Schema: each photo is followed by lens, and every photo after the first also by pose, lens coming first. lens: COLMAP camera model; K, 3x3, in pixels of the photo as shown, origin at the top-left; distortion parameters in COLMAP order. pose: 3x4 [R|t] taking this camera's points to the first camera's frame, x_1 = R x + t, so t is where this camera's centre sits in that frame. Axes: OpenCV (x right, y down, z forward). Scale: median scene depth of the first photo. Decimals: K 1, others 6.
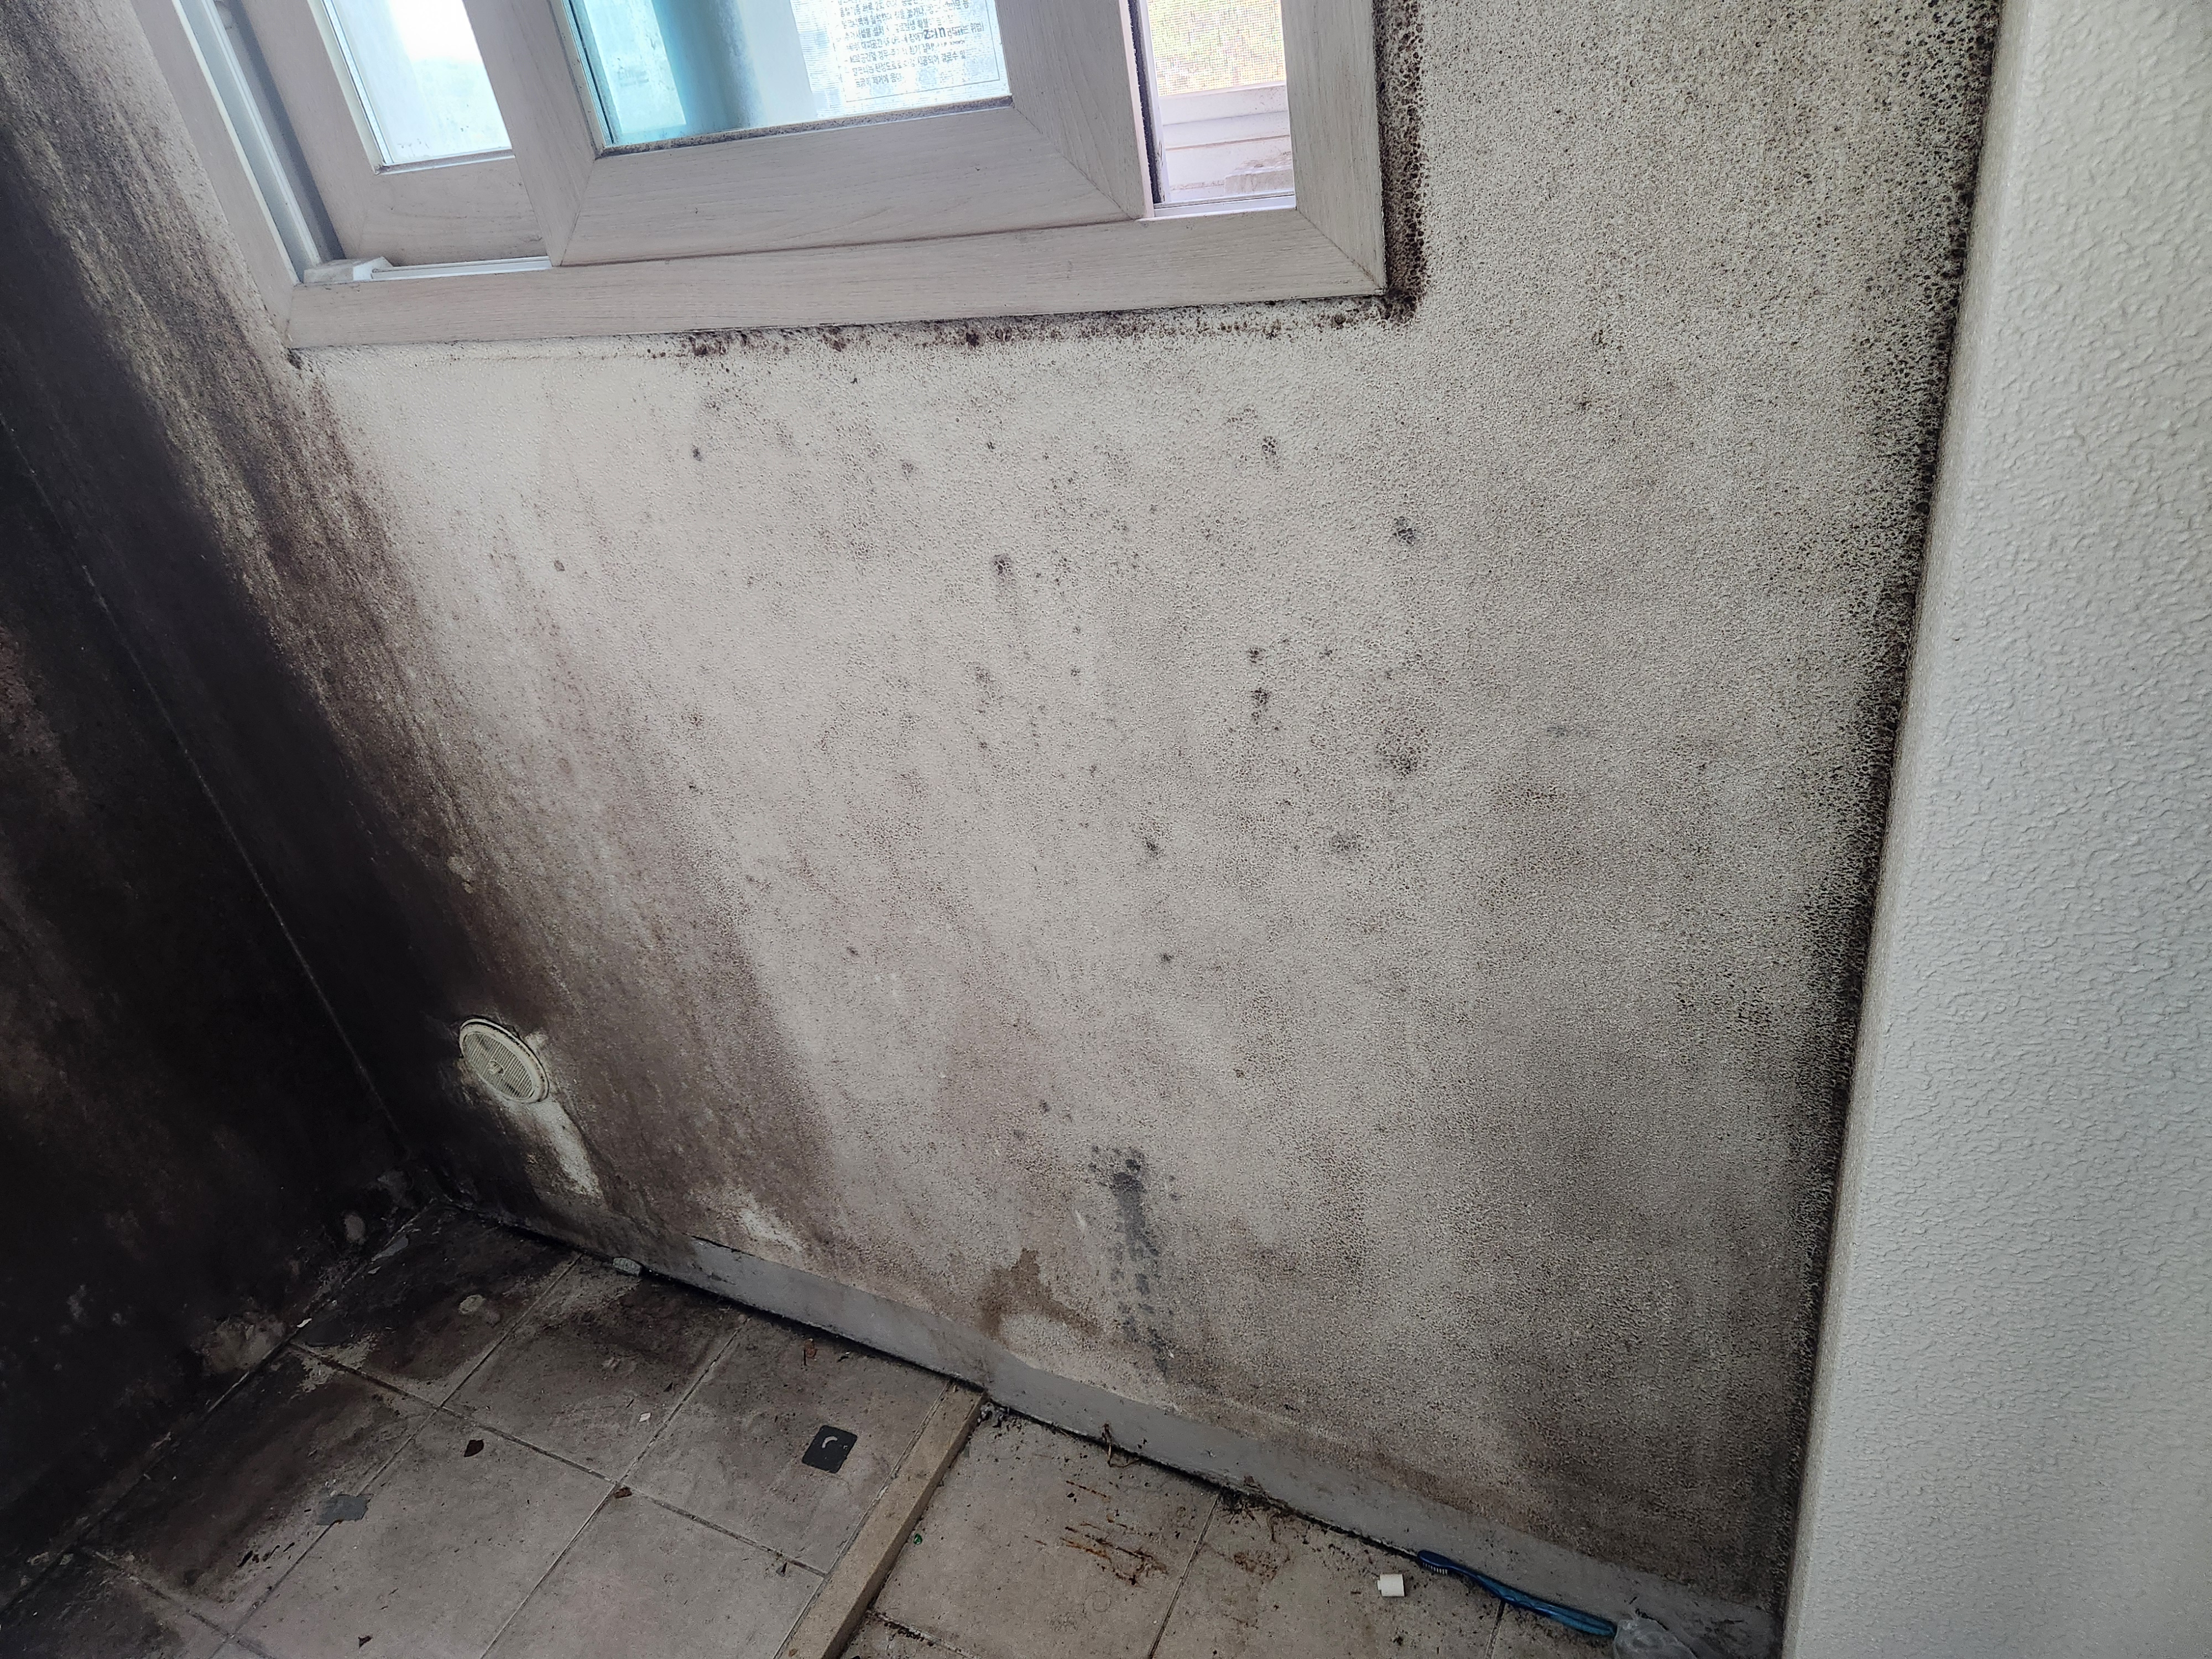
lens RADIAL K [[1479.5, 0, 1073.5], [0, 1479.5, 832.1], [0, 0, 1]] dist [0.095922, -0.082373]
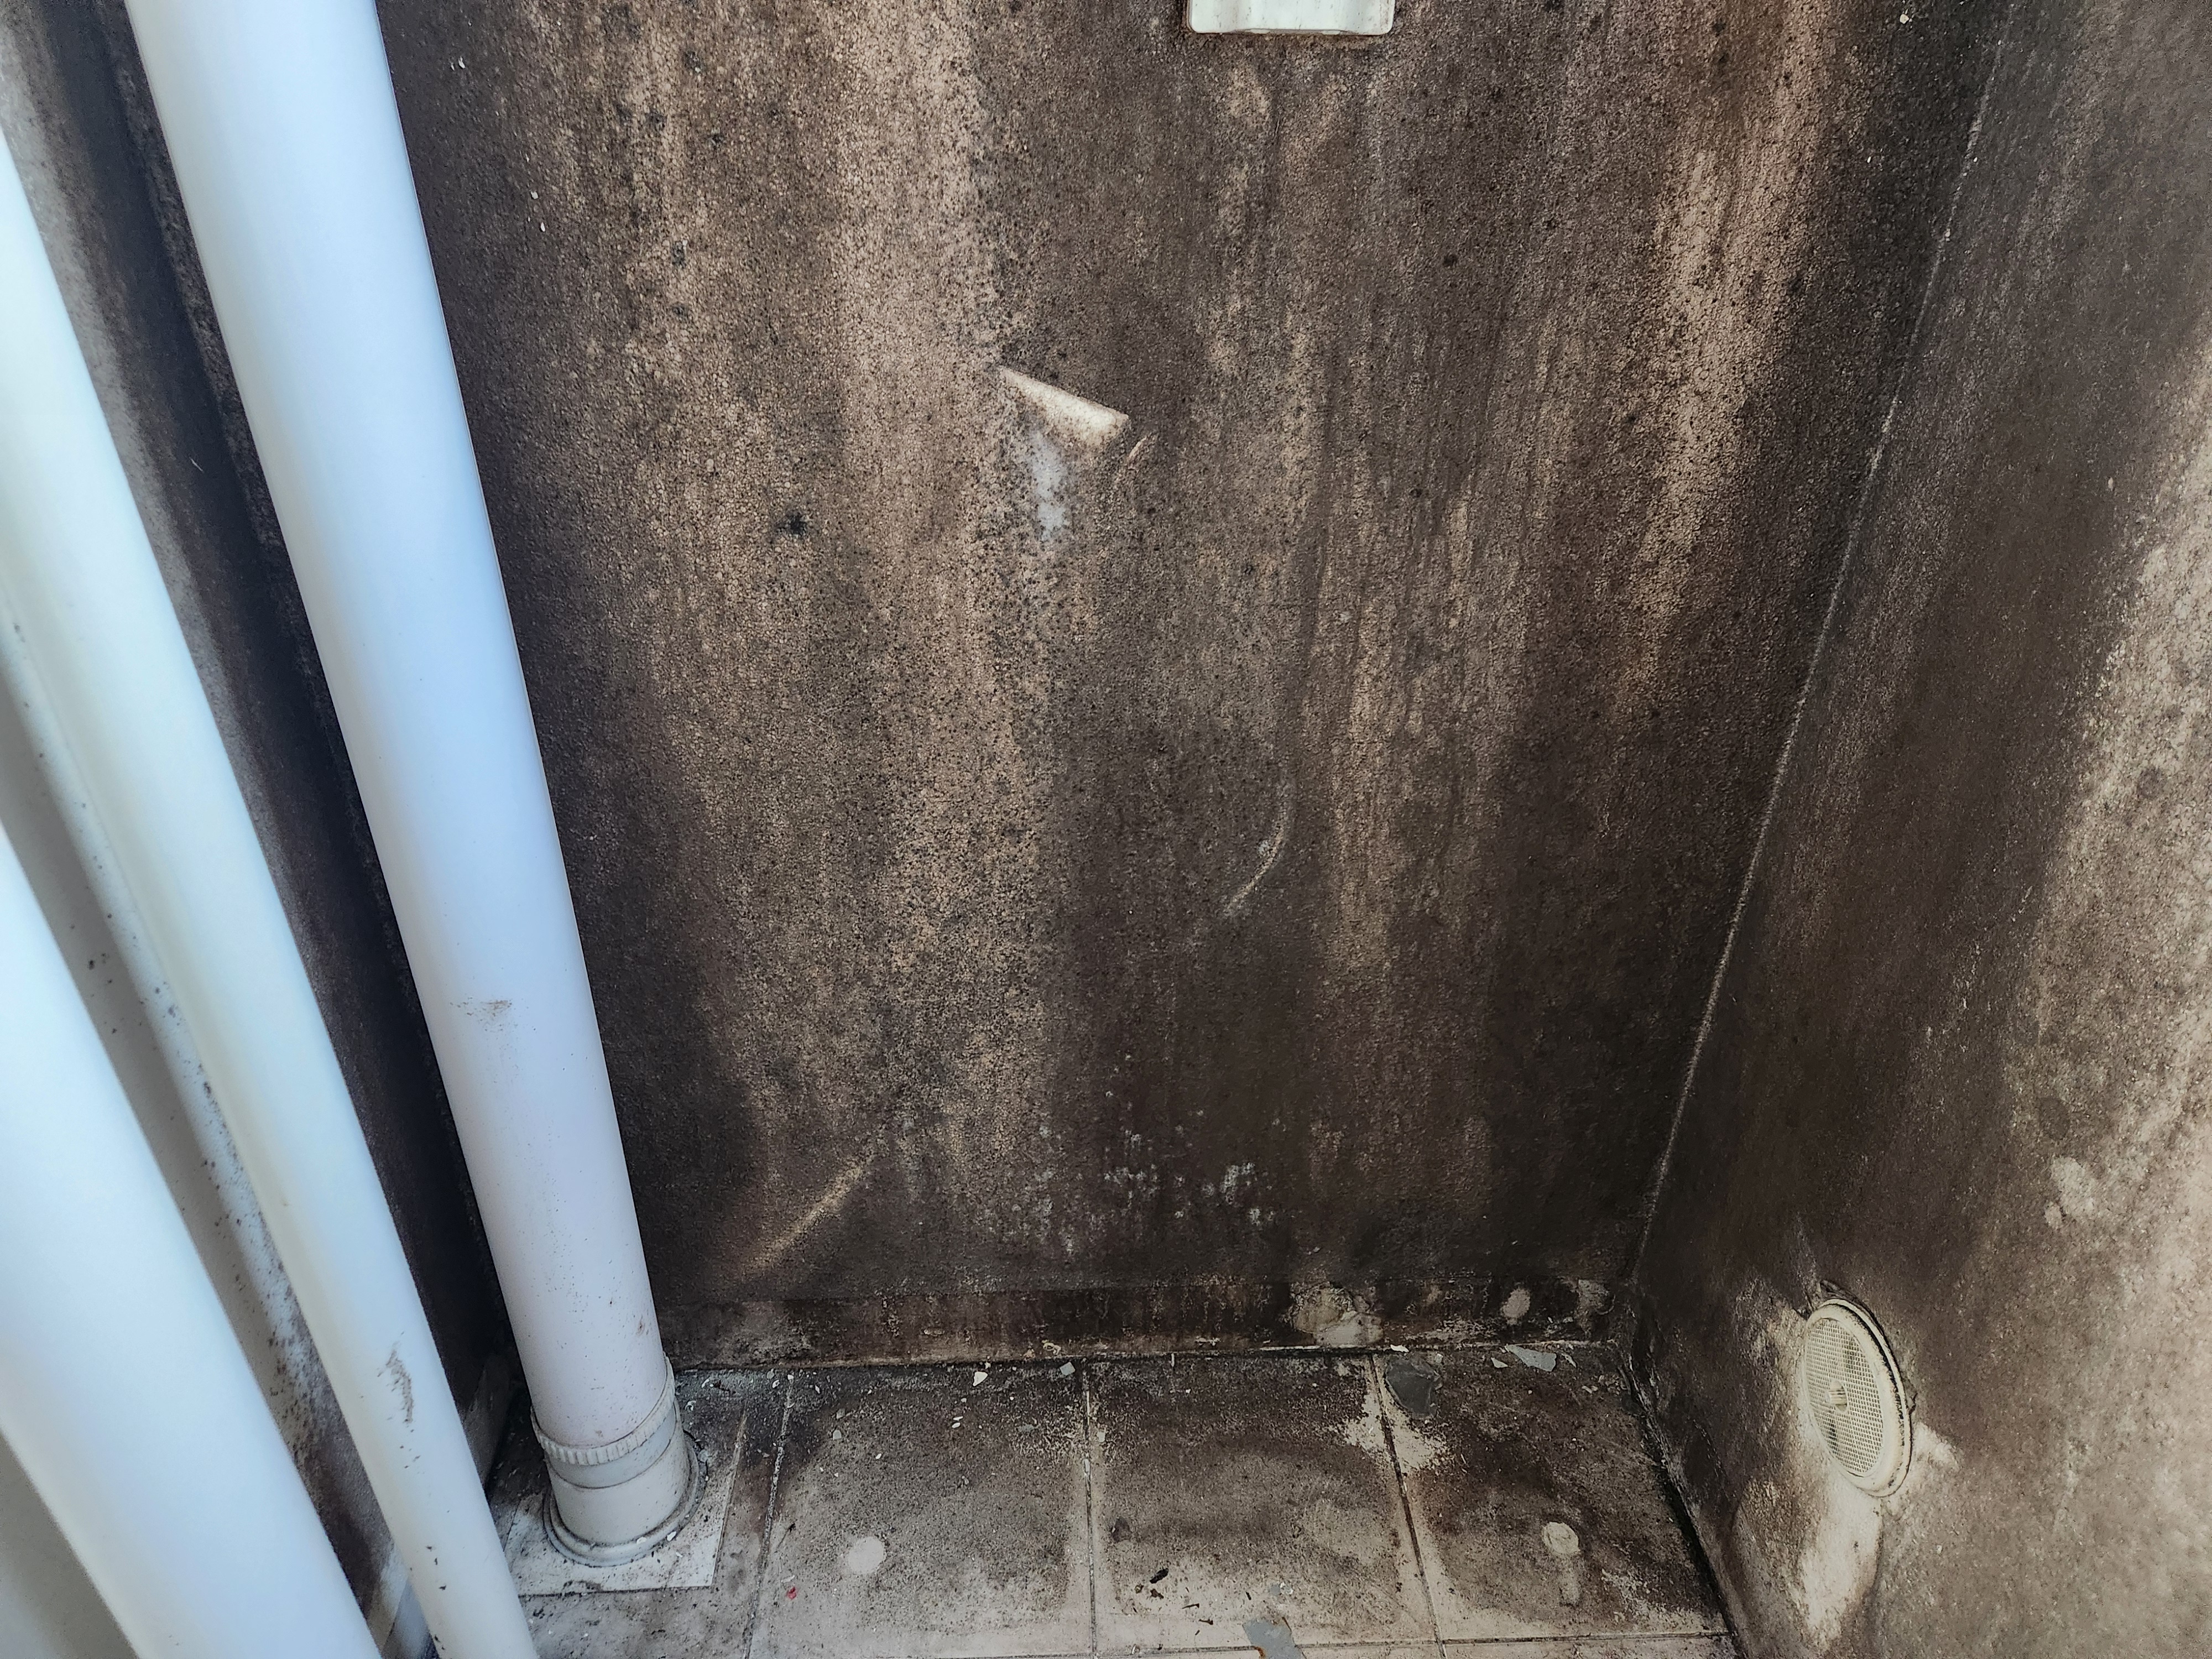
lens RADIAL K [[1479.5, 0, 1073.5], [0, 1479.5, 832.1], [0, 0, 1]] dist [0.095922, -0.082373]
pose [[0.484813, 0.602268, -0.634216, -0.275289], [-0.531160, 0.778843, 0.333576, -0.056499], [0.694856, 0.175148, 0.697494, 0.315357]]
